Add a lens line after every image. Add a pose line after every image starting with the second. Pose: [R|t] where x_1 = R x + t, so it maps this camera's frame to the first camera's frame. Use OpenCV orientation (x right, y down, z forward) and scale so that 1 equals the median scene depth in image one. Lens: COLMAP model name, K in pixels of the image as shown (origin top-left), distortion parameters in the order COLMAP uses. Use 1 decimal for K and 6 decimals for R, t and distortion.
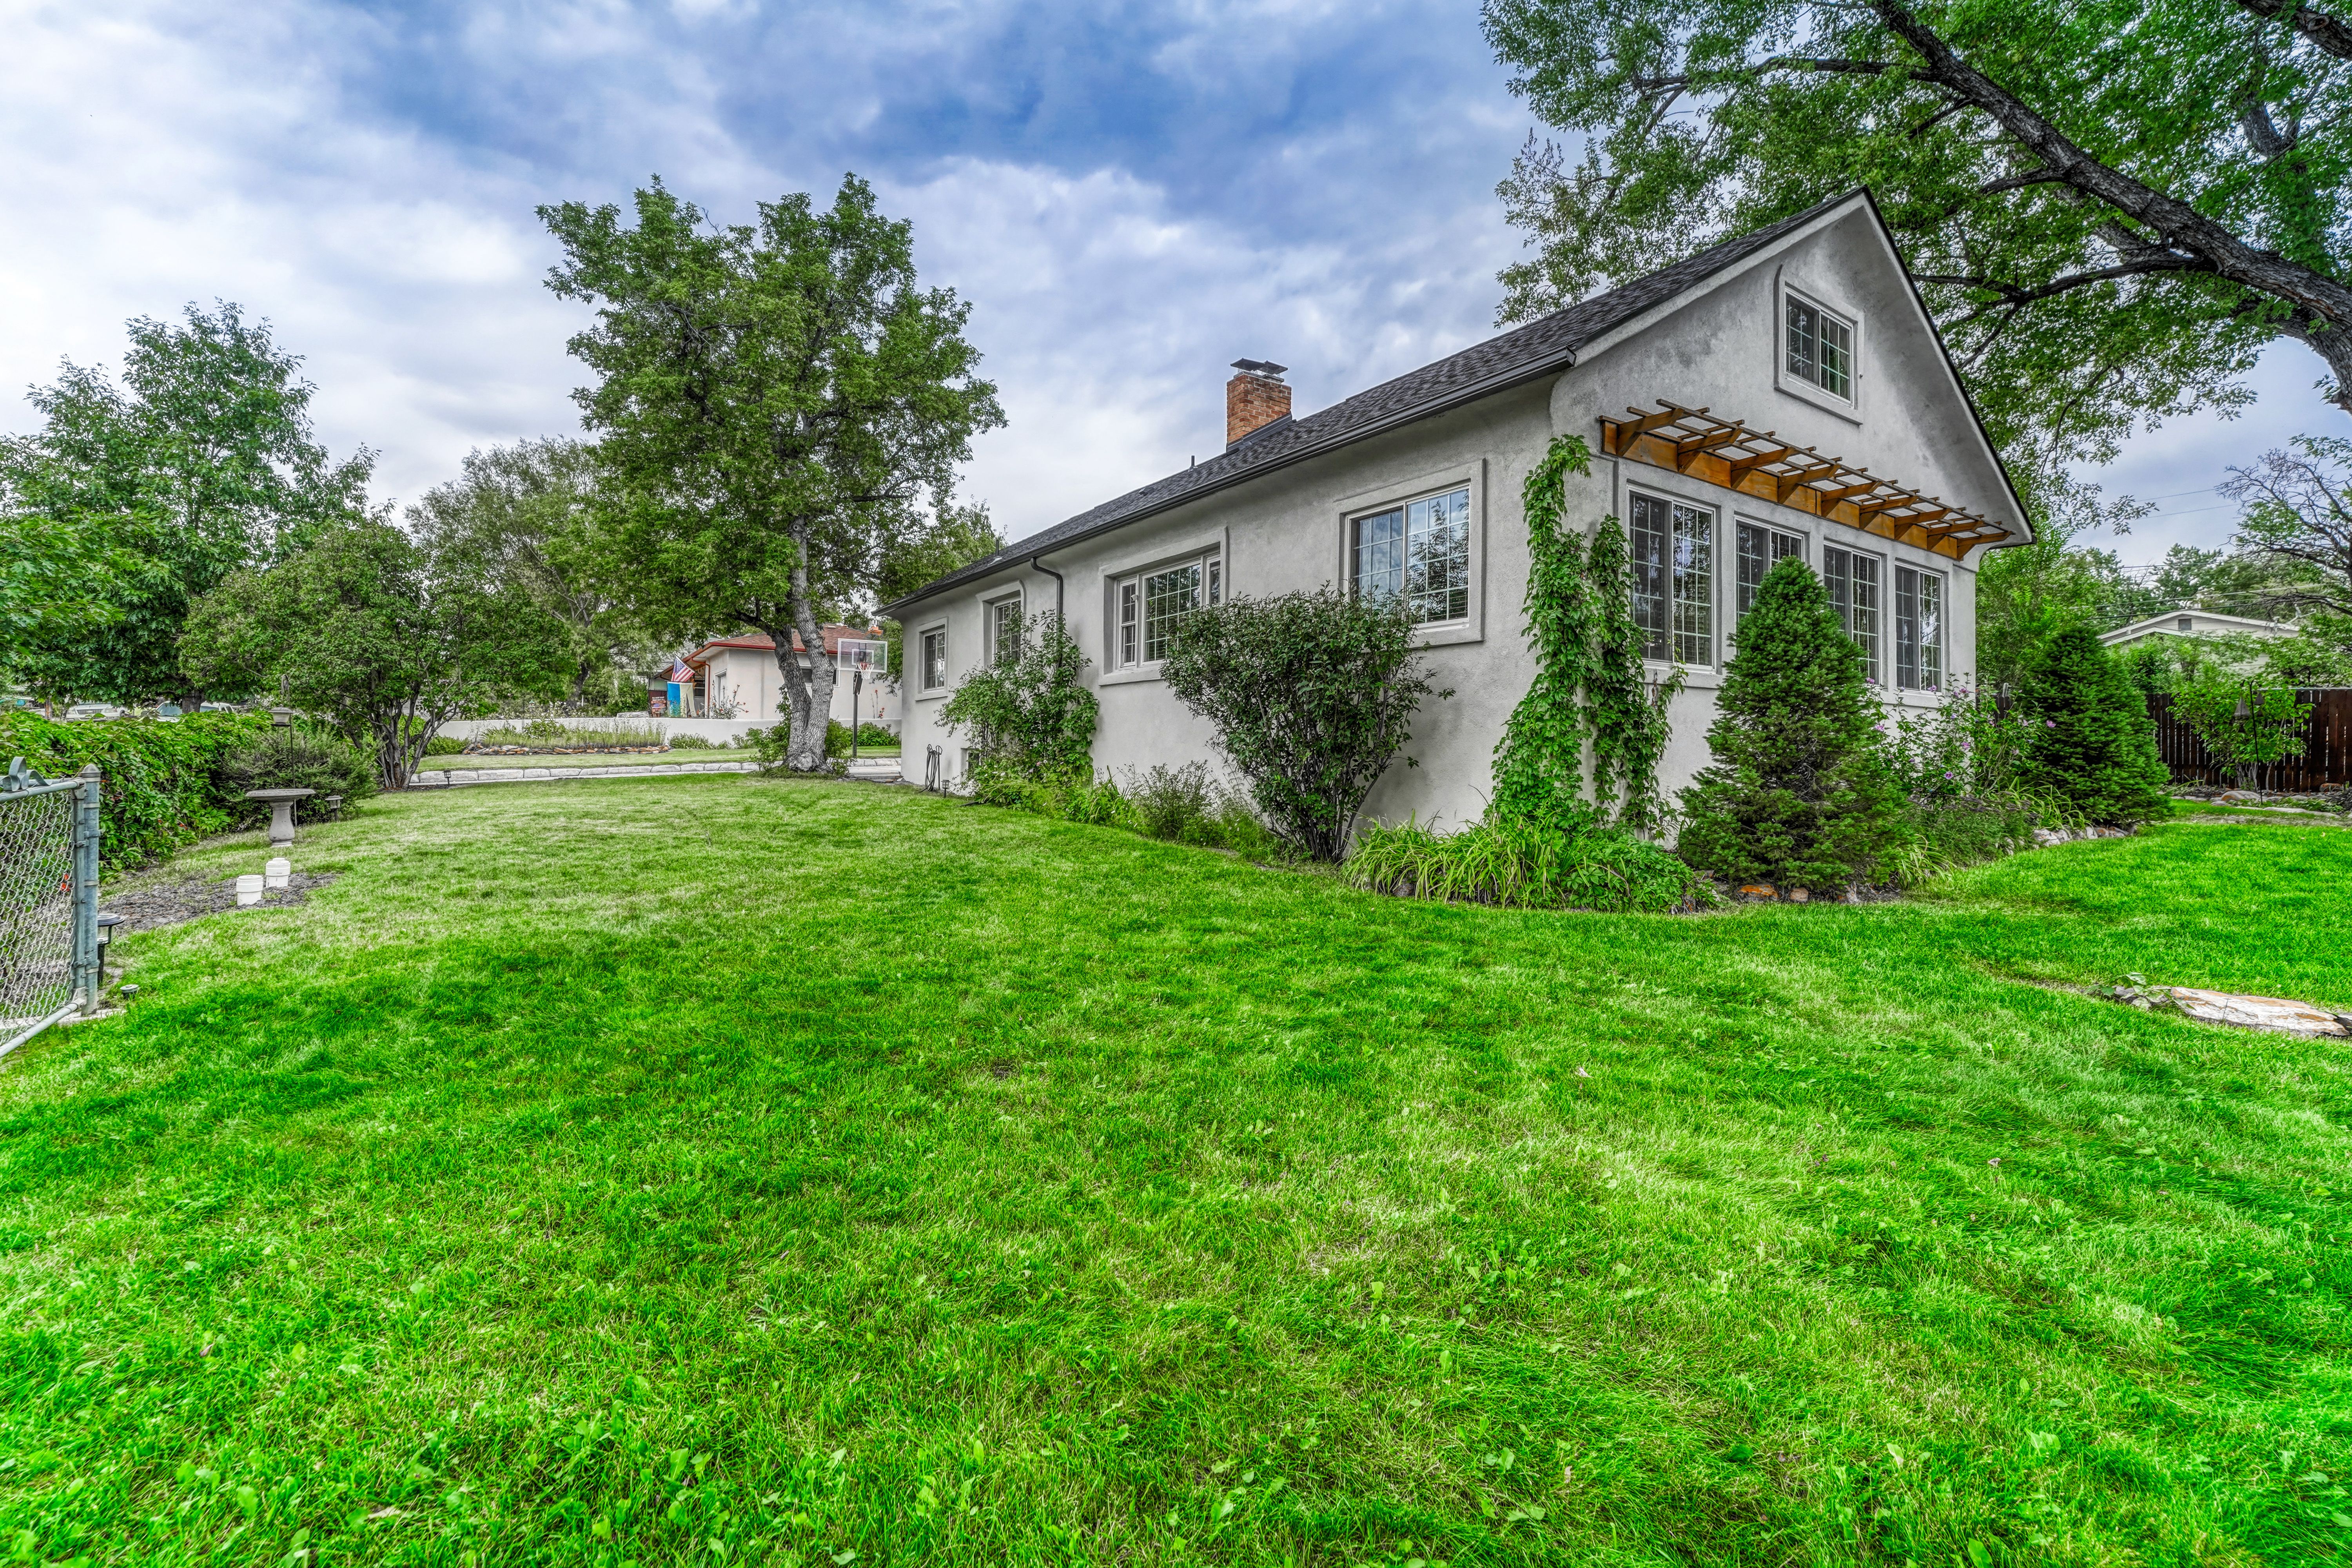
lens RADIAL K [[945.5, 0, 1177.2], [0, 945.5, 727.6], [0, 0, 1]] dist [-0.000519, -0.000240]
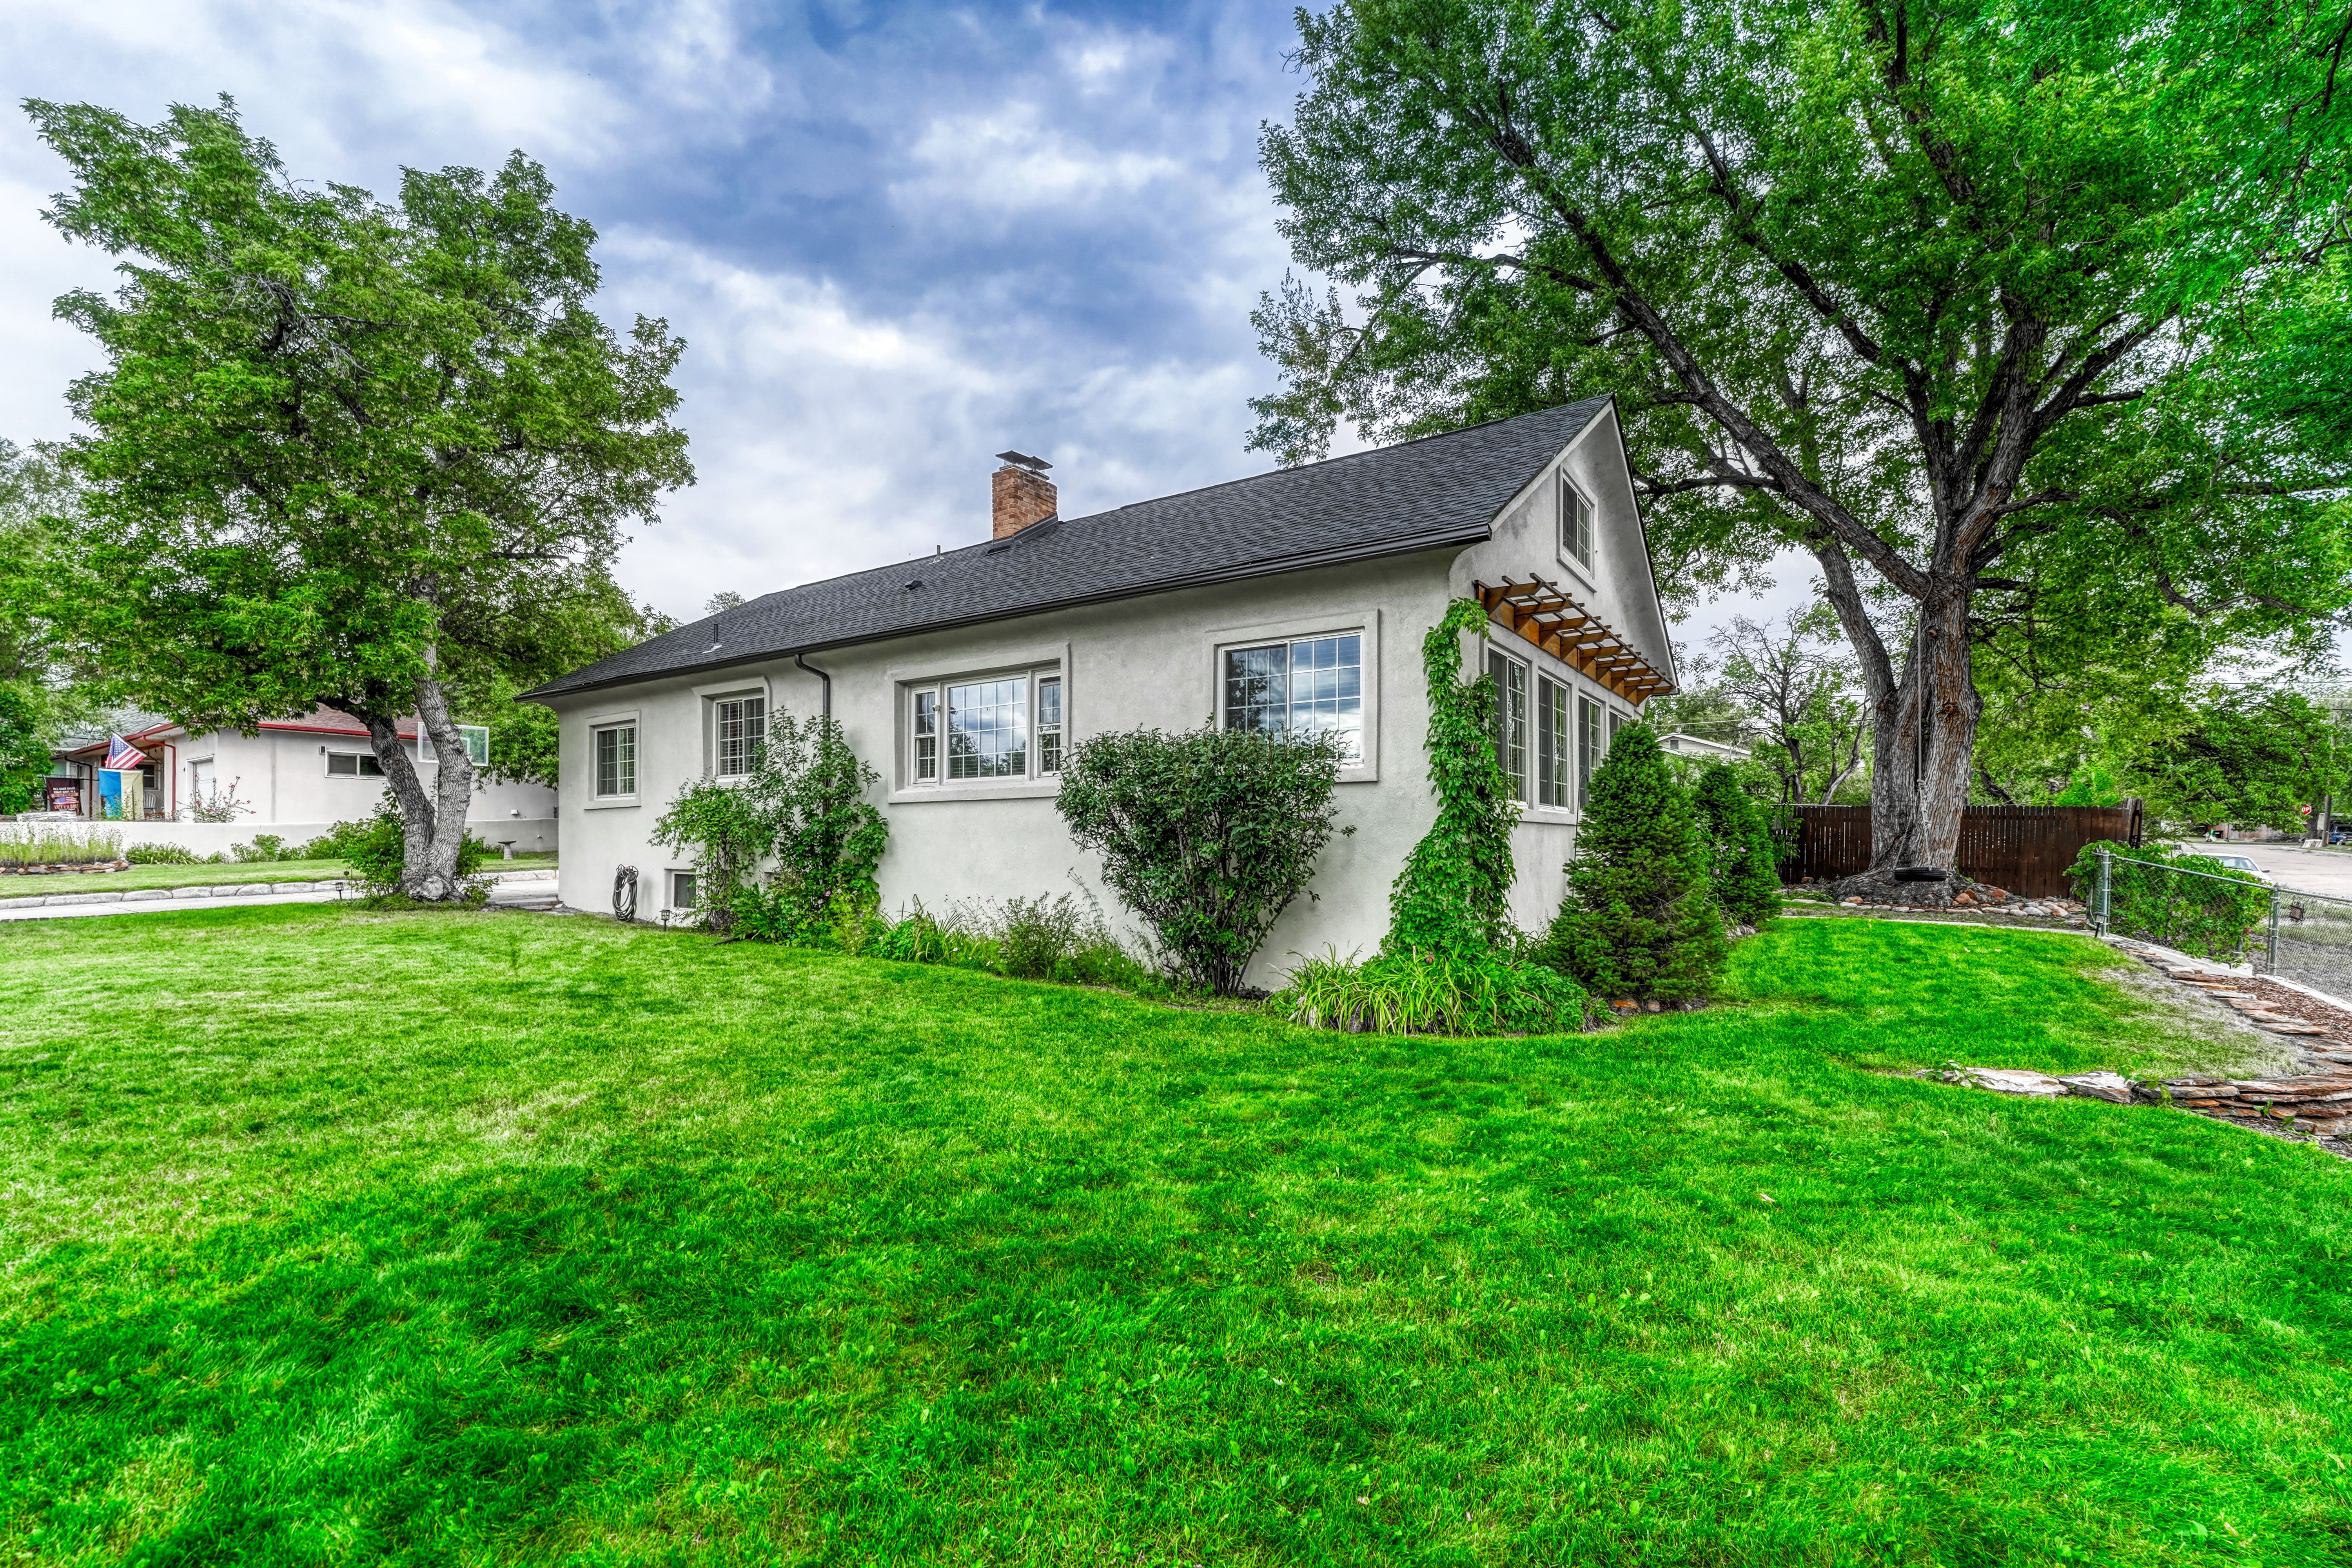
lens RADIAL K [[991.4, 0, 1175.3], [0, 991.4, 831.8], [0, 0, 1]] dist [-0.004394, 0.000304]
pose [[0.932150, -0.004135, 0.362049, -0.146806], [0.000586, 0.999951, 0.009913, -0.022929], [-0.362072, -0.009028, 0.932106, 0.021297]]
